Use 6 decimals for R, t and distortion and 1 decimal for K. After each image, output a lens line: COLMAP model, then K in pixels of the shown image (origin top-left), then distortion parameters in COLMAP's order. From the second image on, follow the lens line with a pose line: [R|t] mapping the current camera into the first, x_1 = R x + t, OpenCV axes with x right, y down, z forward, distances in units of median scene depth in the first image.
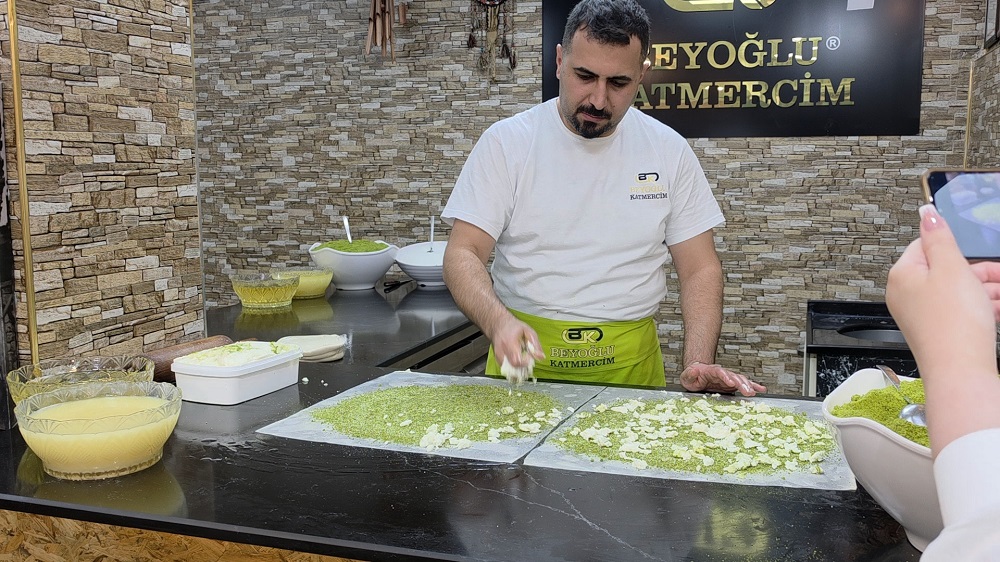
lens RADIAL K [[930.9, 0, 496.9], [0, 930.9, 280.6], [0, 0, 1]] dist [-0.007131, 0.000000]
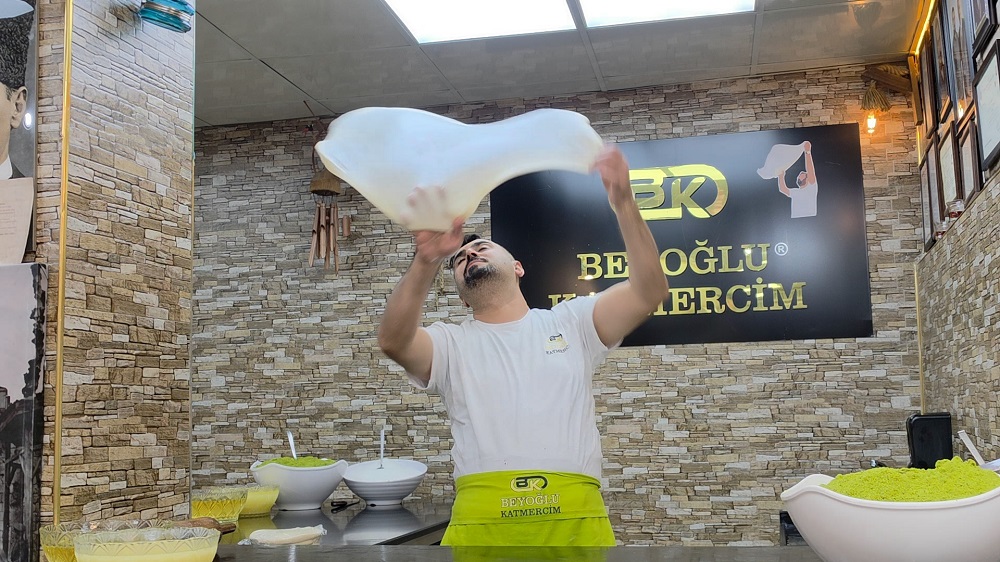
lens RADIAL K [[1103.2, 0, 501.7], [0, 1103.2, 279.9], [0, 0, 1]] dist [-0.008757, 0.000000]
pose [[0.996711, -0.010270, 0.080389, -0.037558], [0.029329, 0.970412, -0.239666, 0.054682], [-0.075549, 0.241235, 0.967522, -0.127040]]
